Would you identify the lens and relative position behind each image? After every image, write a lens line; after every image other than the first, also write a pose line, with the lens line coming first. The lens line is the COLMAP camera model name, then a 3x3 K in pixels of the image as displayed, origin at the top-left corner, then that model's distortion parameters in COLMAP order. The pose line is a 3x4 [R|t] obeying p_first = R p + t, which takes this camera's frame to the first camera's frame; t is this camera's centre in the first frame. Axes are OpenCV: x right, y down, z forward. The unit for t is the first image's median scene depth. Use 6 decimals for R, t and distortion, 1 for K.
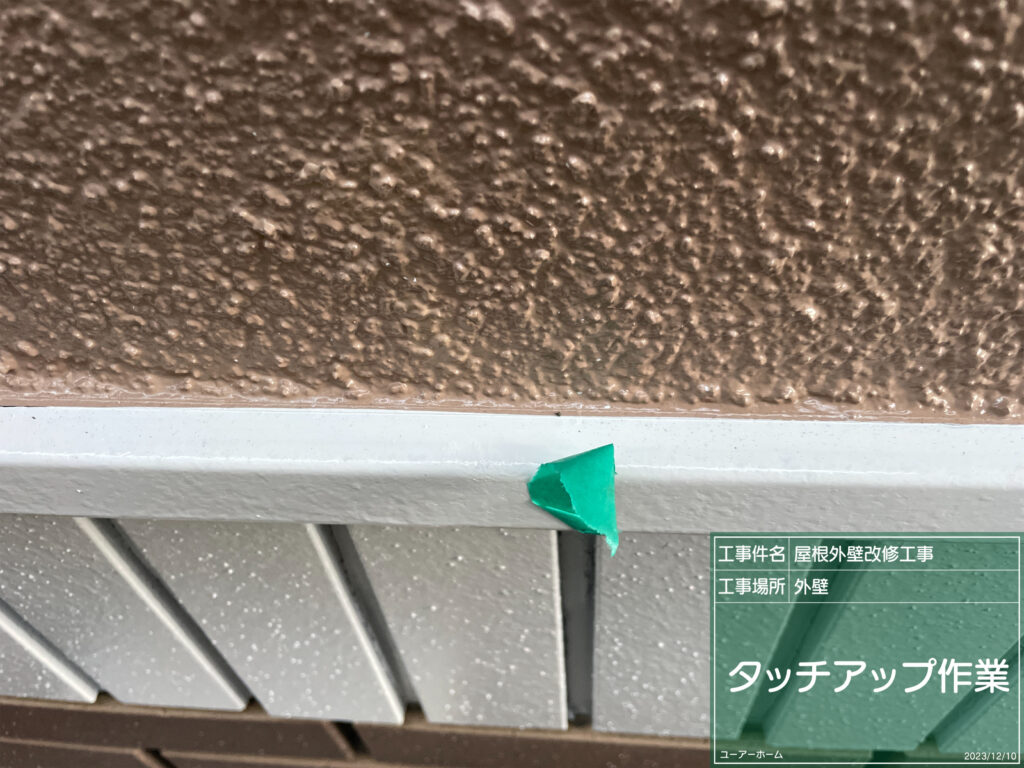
lens RADIAL K [[783.6, 0, 512.0], [0, 783.6, 384.0], [0, 0, 1]] dist [0.061367, -0.113089]
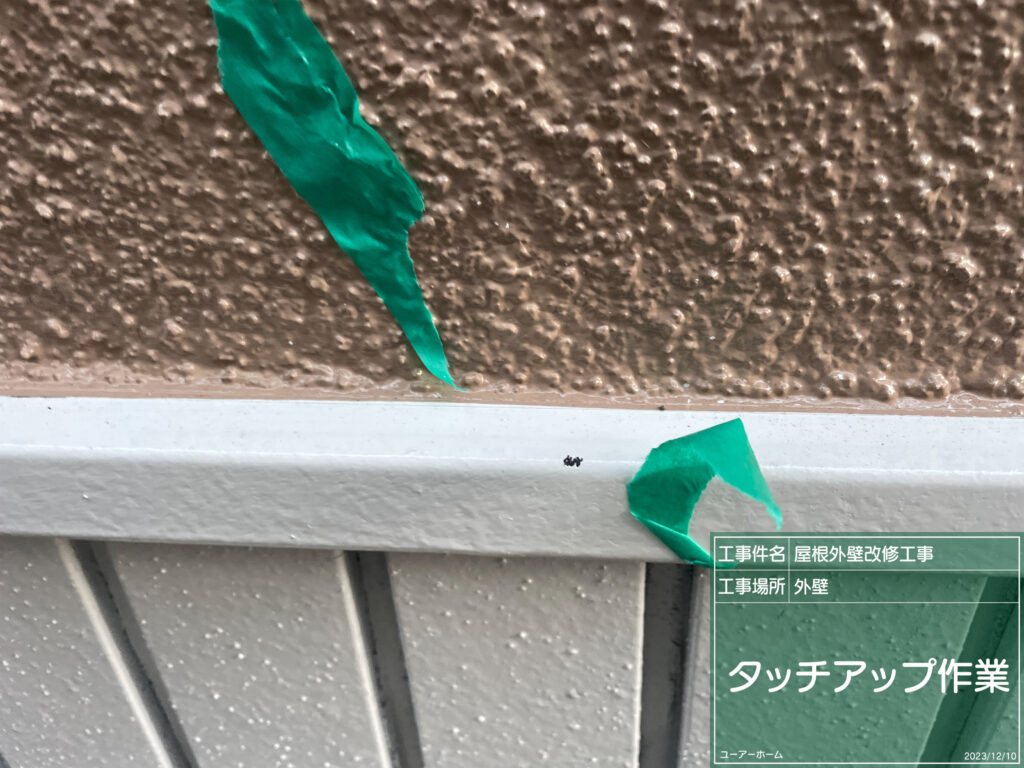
lens RADIAL K [[783.6, 0, 512.0], [0, 783.6, 384.0], [0, 0, 1]] dist [0.061367, -0.113089]
pose [[0.999352, 0.026521, -0.024323, -0.092198], [-0.032268, 0.959610, -0.279476, 0.285964], [0.015929, 0.280080, 0.959845, 0.199835]]
